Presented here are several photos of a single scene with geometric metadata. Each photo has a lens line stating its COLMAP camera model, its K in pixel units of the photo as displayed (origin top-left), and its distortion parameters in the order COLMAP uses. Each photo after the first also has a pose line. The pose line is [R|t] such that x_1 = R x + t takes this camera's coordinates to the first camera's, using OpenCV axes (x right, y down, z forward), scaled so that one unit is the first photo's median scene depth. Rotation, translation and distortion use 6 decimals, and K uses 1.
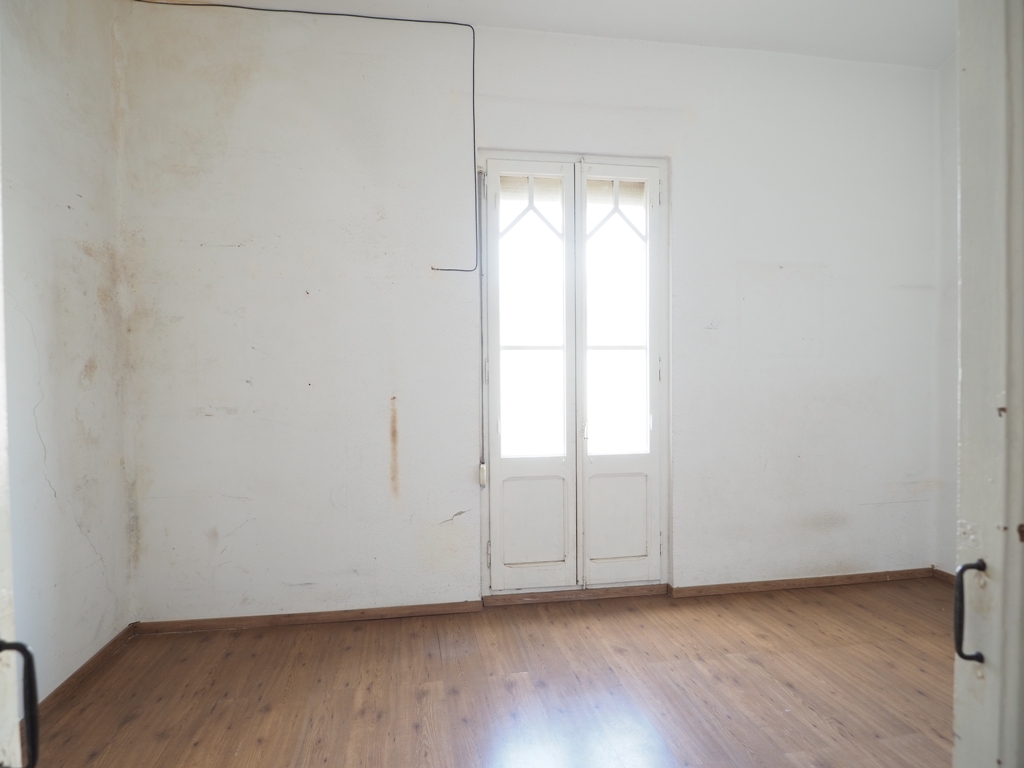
lens RADIAL K [[554.3, 0, 506.4], [0, 554.3, 387.1], [0, 0, 1]] dist [-0.012202, -0.002748]
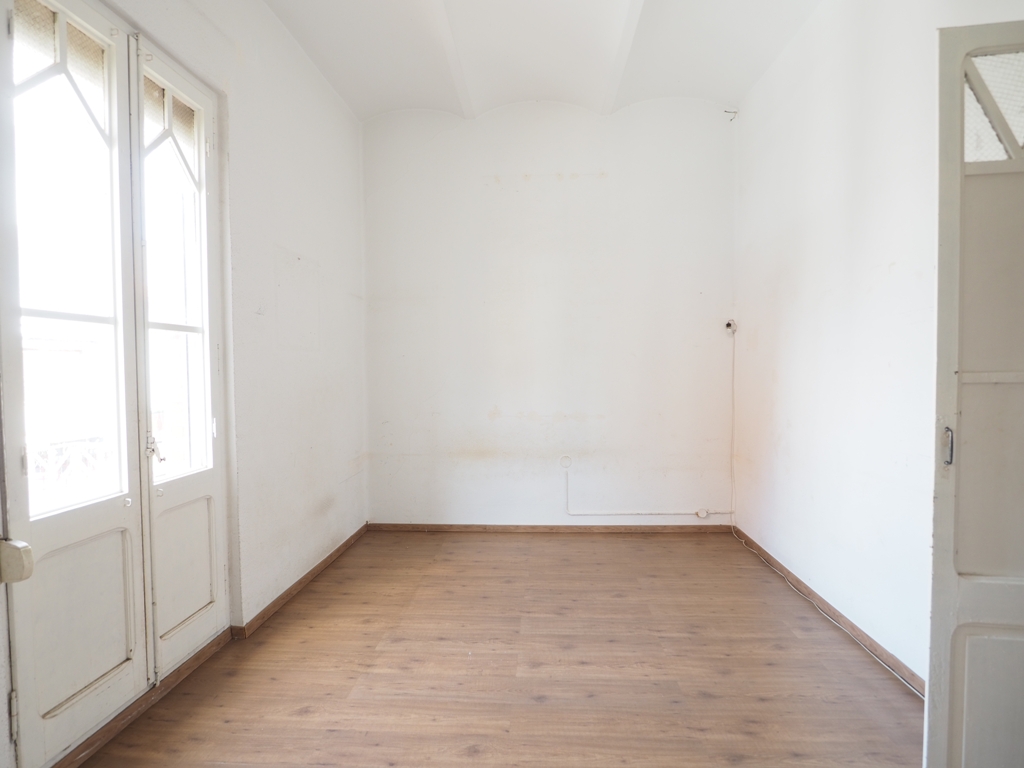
lens RADIAL K [[554.3, 0, 506.4], [0, 554.3, 387.1], [0, 0, 1]] dist [-0.012202, -0.002748]
pose [[0.231730, -0.028379, 0.972366, -0.399913], [0.025288, 0.999412, 0.023142, -0.001077], [-0.972451, 0.019227, 0.232312, 0.430590]]
